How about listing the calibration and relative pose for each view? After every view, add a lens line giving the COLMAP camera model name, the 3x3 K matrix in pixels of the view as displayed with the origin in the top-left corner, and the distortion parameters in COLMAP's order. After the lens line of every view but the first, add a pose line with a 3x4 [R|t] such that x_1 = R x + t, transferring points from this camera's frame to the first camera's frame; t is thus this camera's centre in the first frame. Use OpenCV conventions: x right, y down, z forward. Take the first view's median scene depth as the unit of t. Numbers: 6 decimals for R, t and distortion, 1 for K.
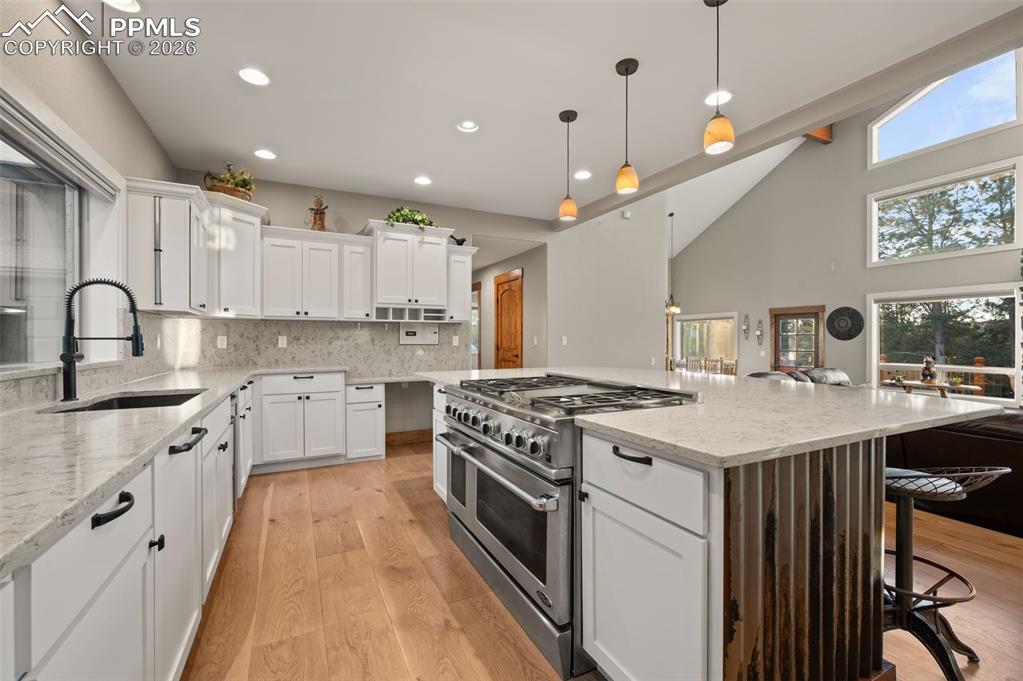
lens RADIAL K [[431.2, 0, 509.2], [0, 431.2, 340.7], [0, 0, 1]] dist [0.001600, 0.000076]
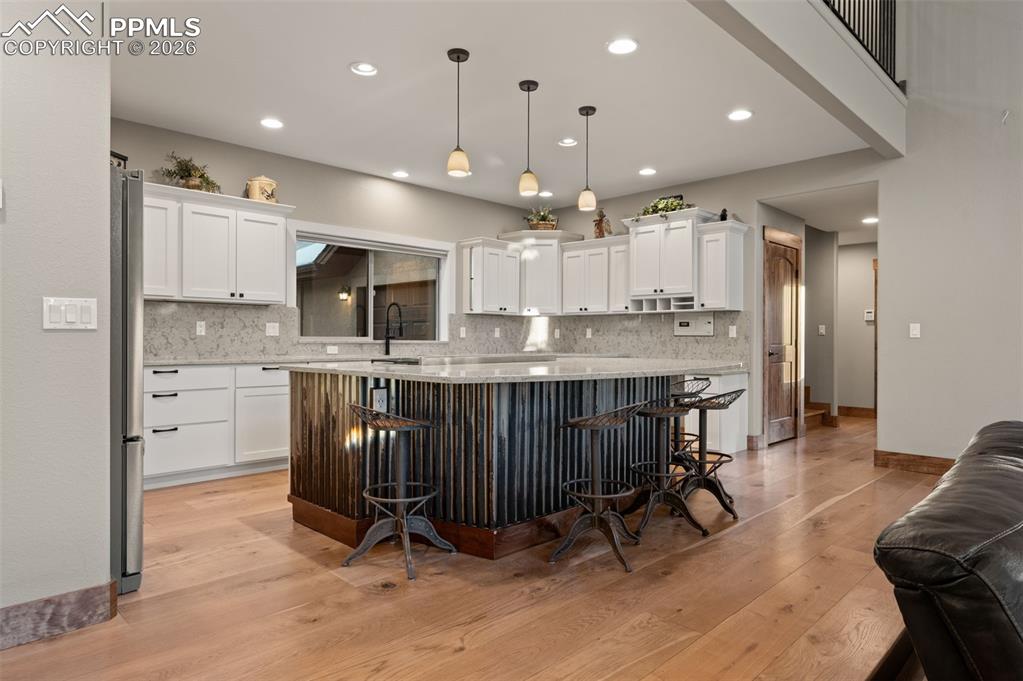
lens RADIAL K [[601.5, 0, 508.3], [0, 601.5, 343.5], [0, 0, 1]] dist [0.003812, -0.001627]
pose [[0.319364, 0.007972, -0.947599, 0.874103], [-0.004711, 0.999966, 0.006825, 0.018219], [0.947621, 0.002284, 0.319390, 0.209228]]
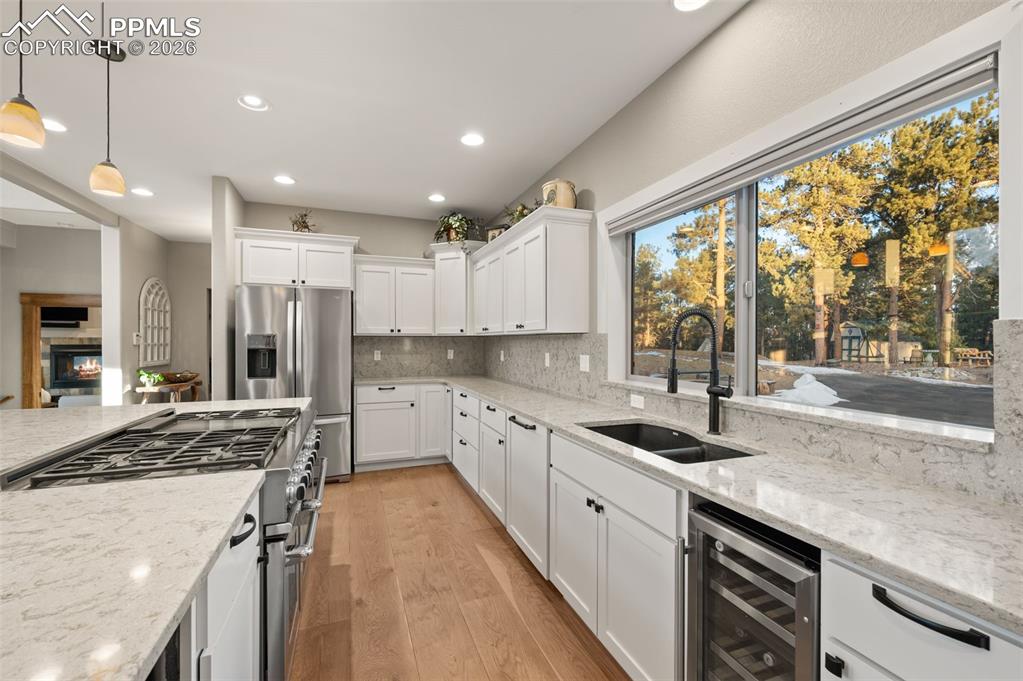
lens RADIAL K [[431.2, 0, 505.4], [0, 431.2, 339.1], [0, 0, 1]] dist [0.001600, 0.000076]
pose [[-0.994170, -0.001224, 0.107821, -0.248988], [-0.001420, 0.999997, -0.001747, -0.030579], [-0.107819, -0.001890, -0.994169, 0.766028]]
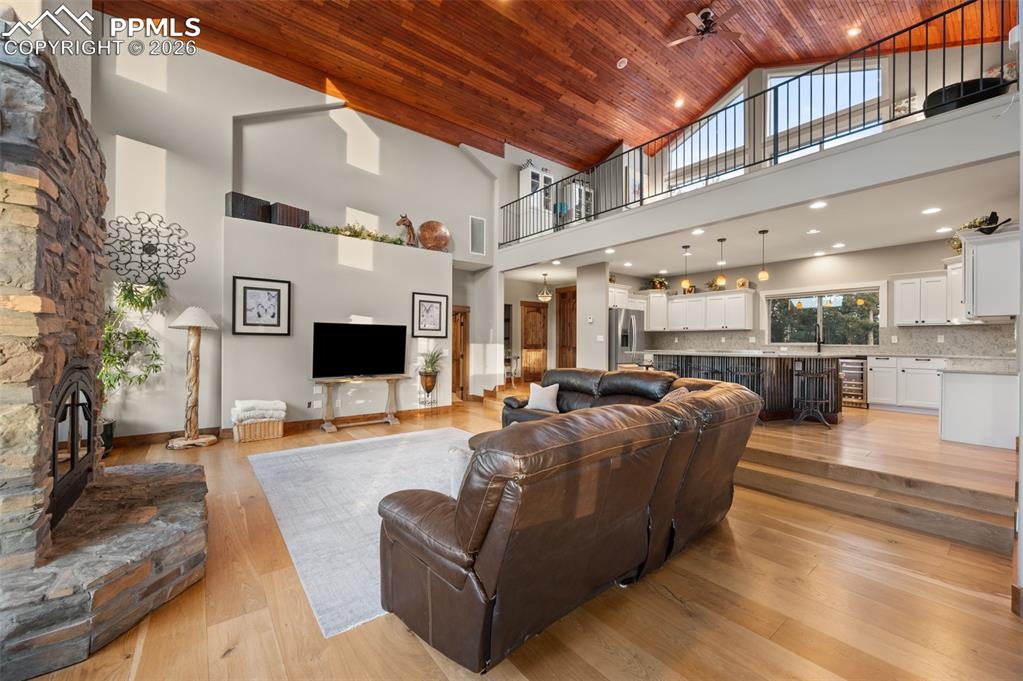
lens RADIAL K [[402.0, 0, 514.8], [0, 402.0, 342.2], [0, 0, 1]] dist [-0.002614, -0.000190]
pose [[-0.976855, -0.006524, -0.213801, 1.067334], [-0.006093, 0.999978, -0.002675, 0.023605], [0.213814, -0.001311, -0.976874, 1.616446]]
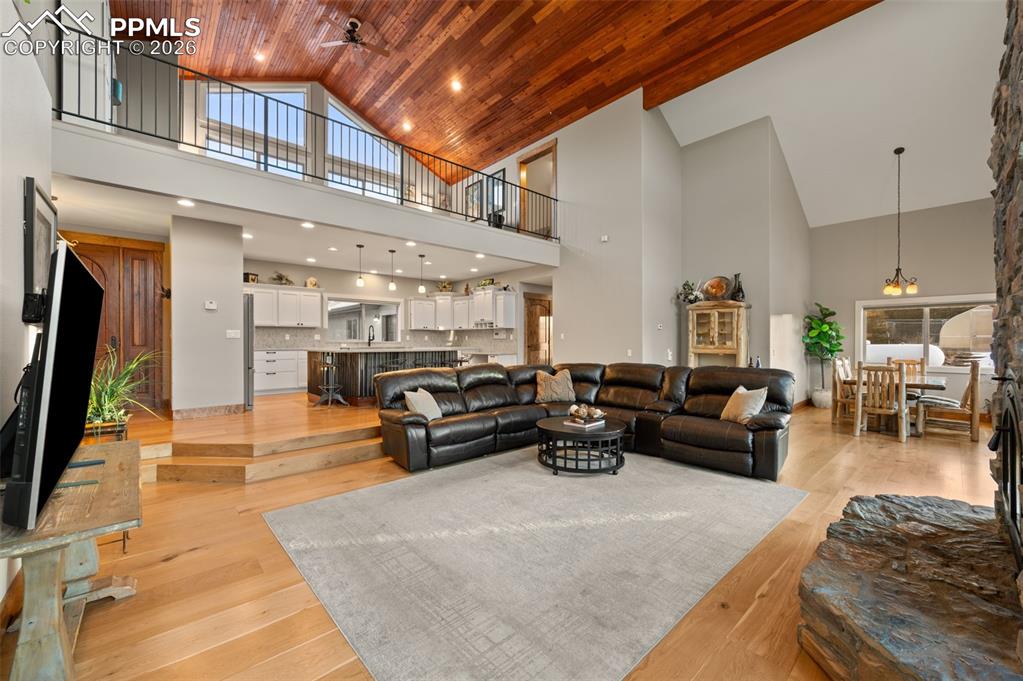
lens RADIAL K [[402.0, 0, 512.9], [0, 402.0, 340.8], [0, 0, 1]] dist [-0.002614, -0.000190]
pose [[0.273232, -0.002710, -0.961944, 1.703547], [-0.000142, 0.999996, -0.002858, 0.023670], [0.961948, 0.000918, 0.273231, 0.510145]]
